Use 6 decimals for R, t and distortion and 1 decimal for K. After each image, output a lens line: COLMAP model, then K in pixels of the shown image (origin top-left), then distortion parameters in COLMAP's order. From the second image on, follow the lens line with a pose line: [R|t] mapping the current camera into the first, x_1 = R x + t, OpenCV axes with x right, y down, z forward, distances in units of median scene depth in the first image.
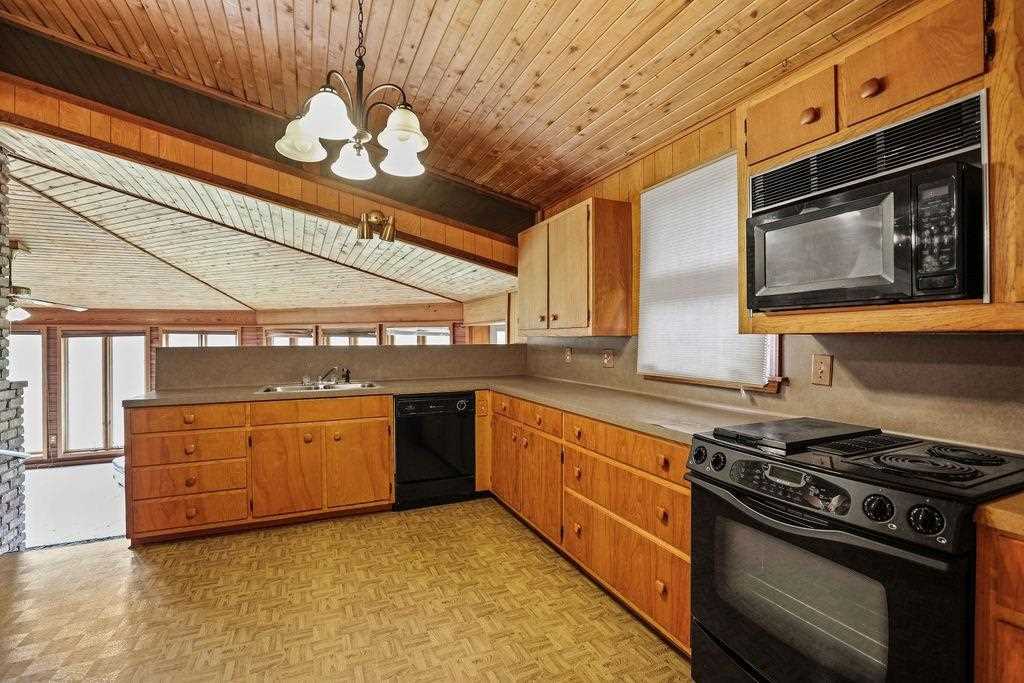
lens RADIAL K [[468.9, 0, 514.3], [0, 468.9, 339.9], [0, 0, 1]] dist [-0.021700, 0.000477]
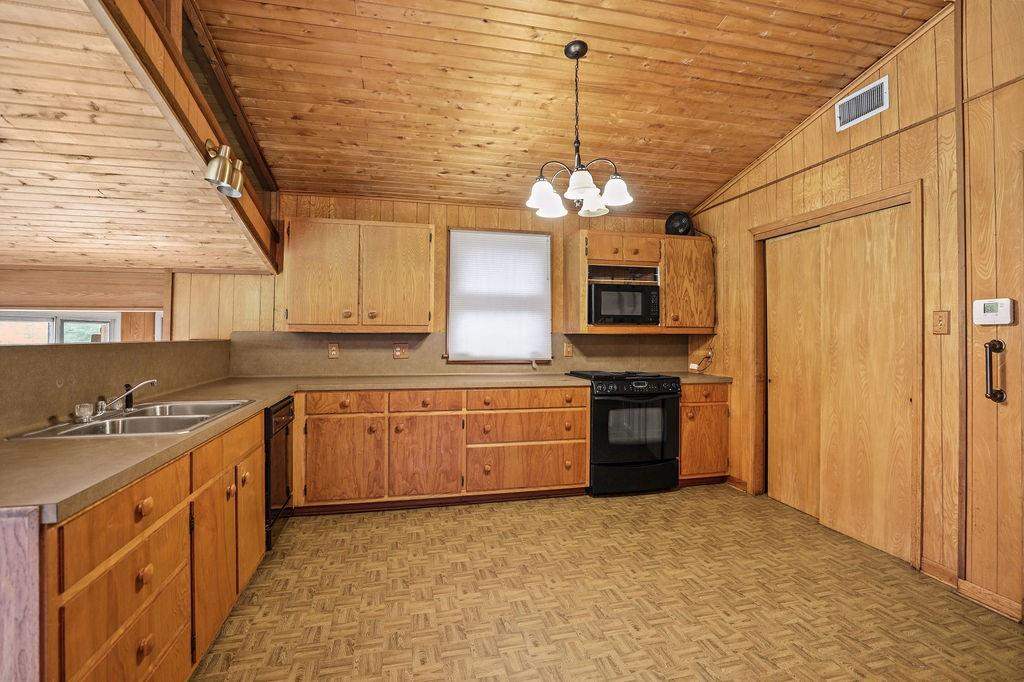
lens RADIAL K [[468.9, 0, 516.6], [0, 468.9, 326.2], [0, 0, 1]] dist [-0.021700, 0.000477]
pose [[0.174552, 0.024300, 0.984348, -1.292373], [-0.003147, 0.999704, -0.024121, 0.004192], [-0.984643, 0.001112, 0.174577, 0.676766]]
